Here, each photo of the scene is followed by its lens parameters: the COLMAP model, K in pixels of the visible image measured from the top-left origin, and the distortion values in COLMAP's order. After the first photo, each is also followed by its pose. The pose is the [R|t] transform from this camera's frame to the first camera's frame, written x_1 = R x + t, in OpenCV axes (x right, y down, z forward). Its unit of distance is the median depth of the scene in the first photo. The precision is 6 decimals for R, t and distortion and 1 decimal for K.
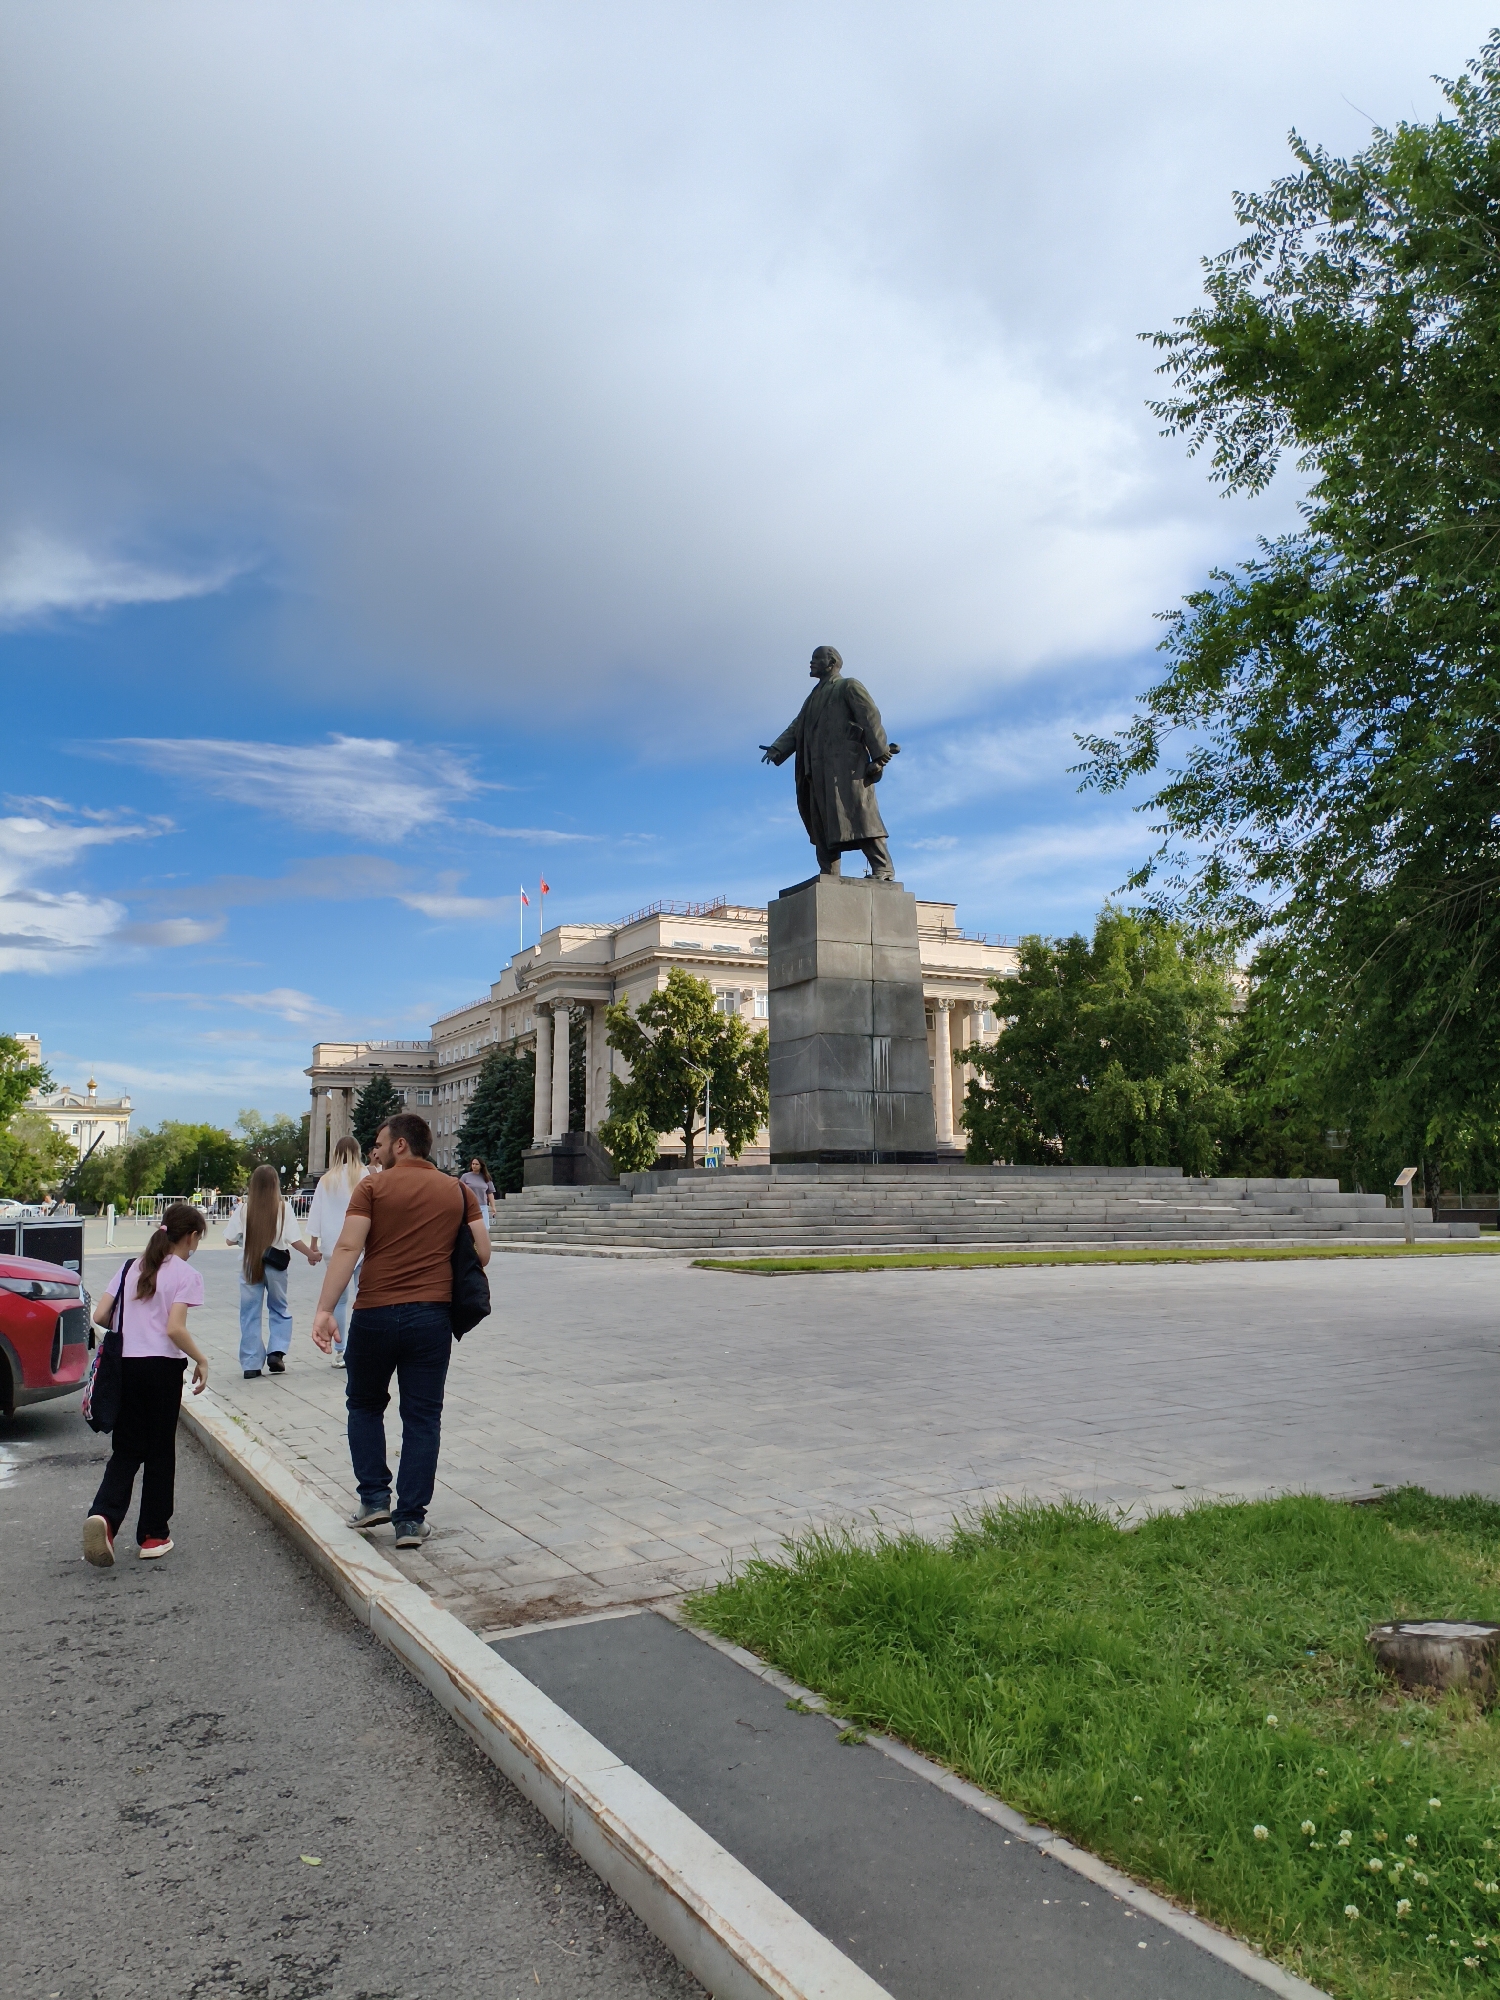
lens RADIAL K [[1512.1, 0, 756.5], [0, 1512.1, 1009.2], [0, 0, 1]] dist [0.002392, 0.000598]
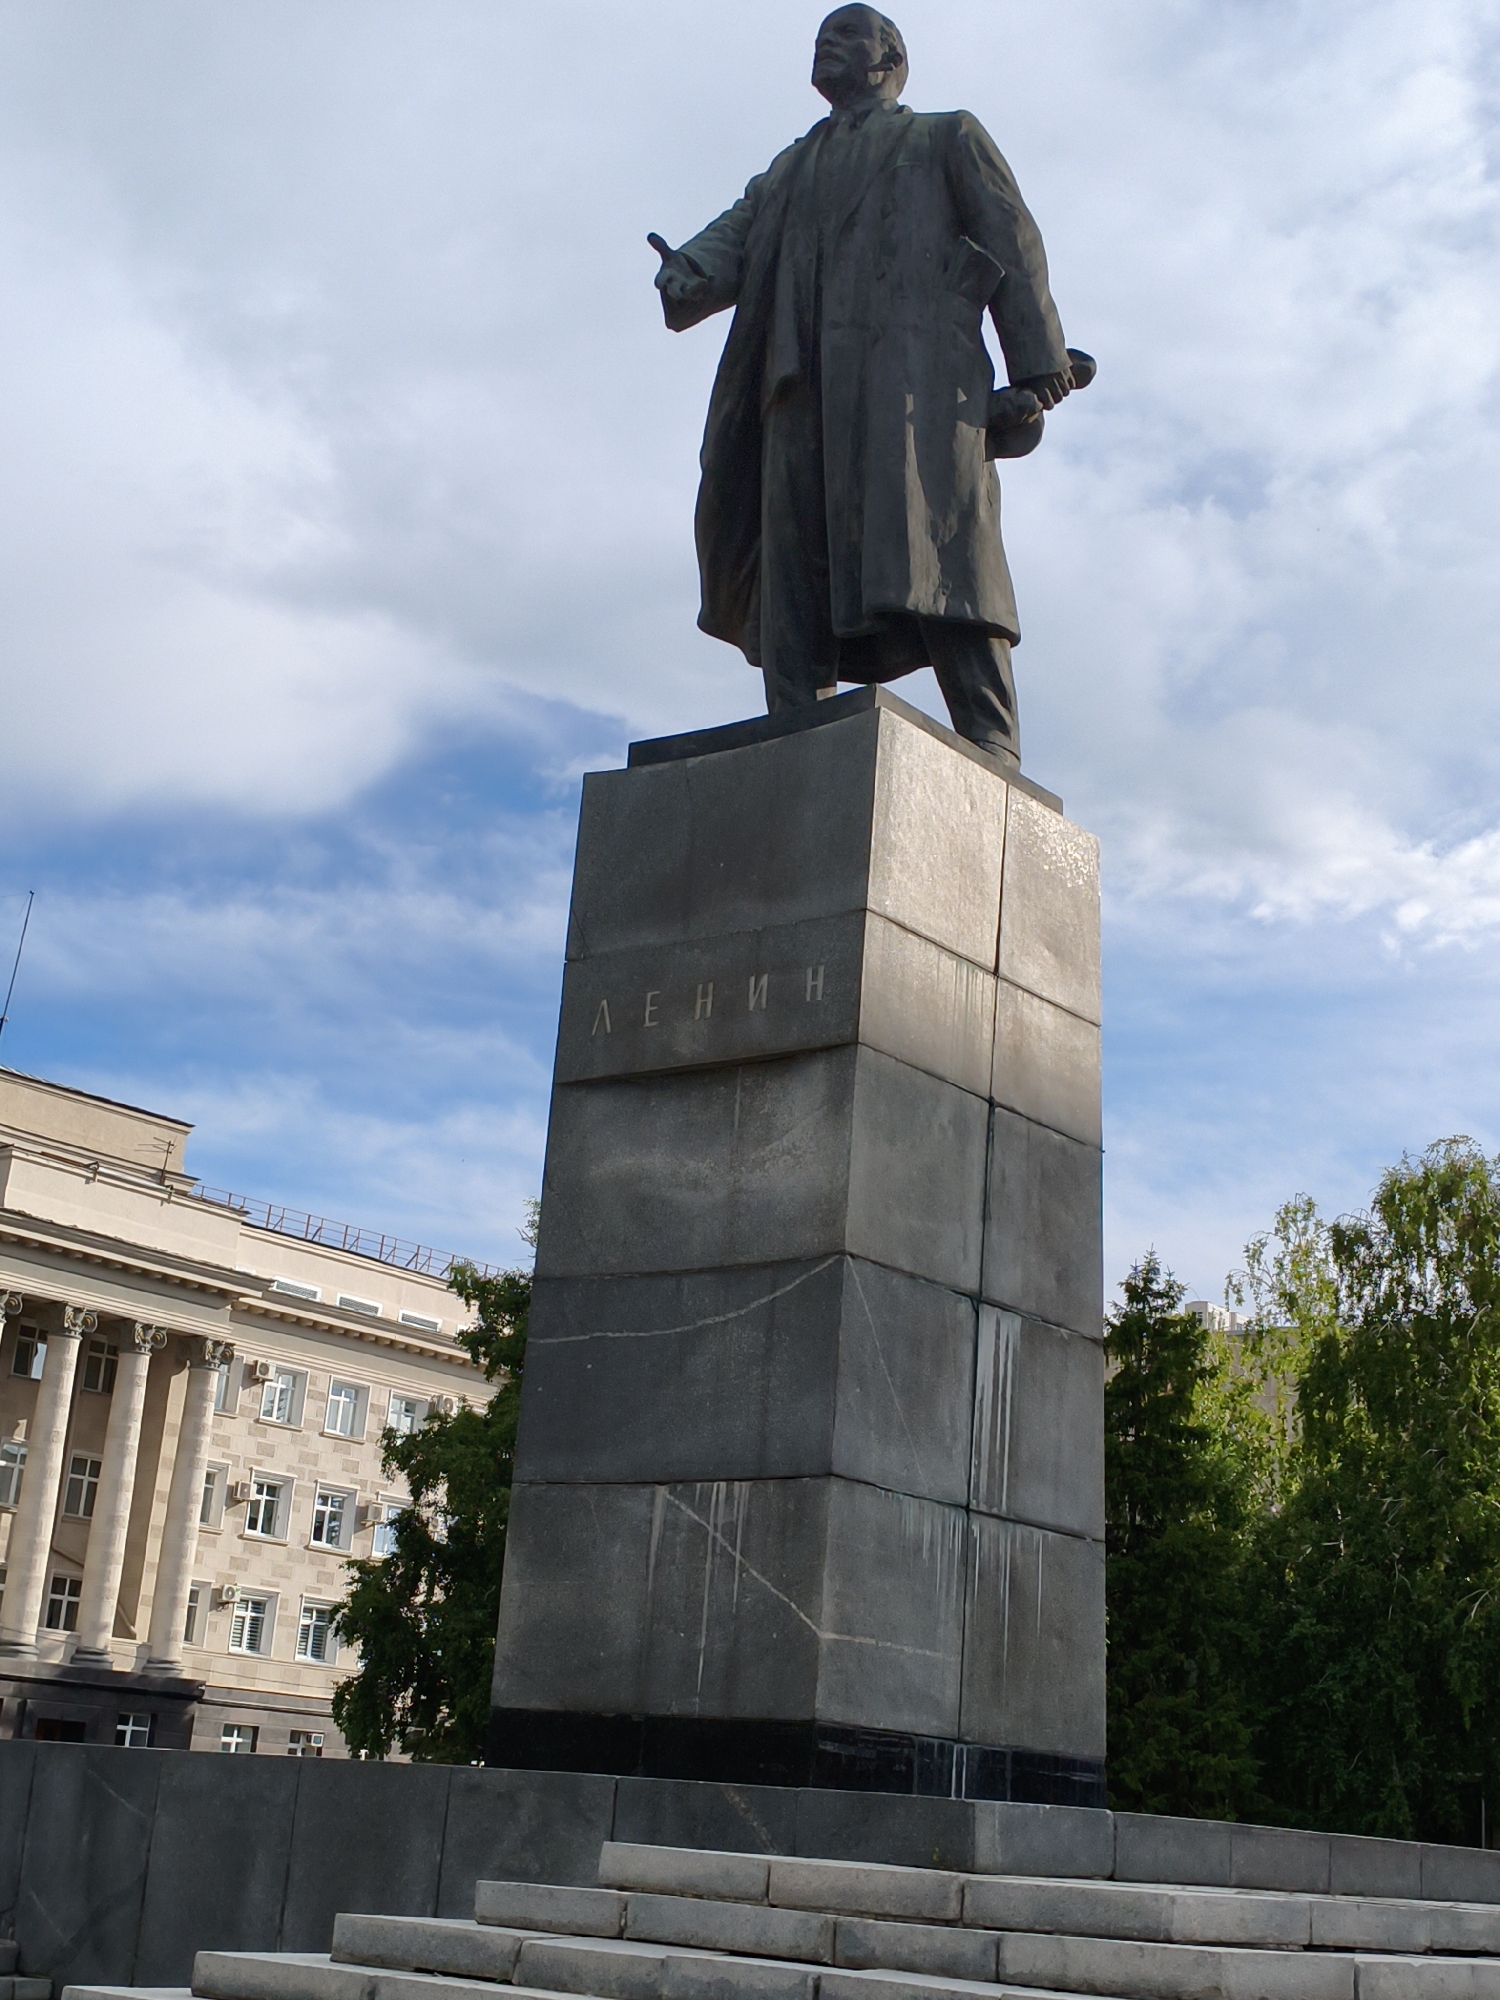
lens RADIAL K [[2695.8, 0, 745.4], [0, 2695.8, 981.1], [0, 0, 1]] dist [0.085226, 0.000000]
pose [[0.895753, 0.199604, 0.397220, -0.161512], [-0.134488, 0.973335, -0.185825, 0.056758], [-0.423720, 0.113032, 0.898713, 0.569025]]
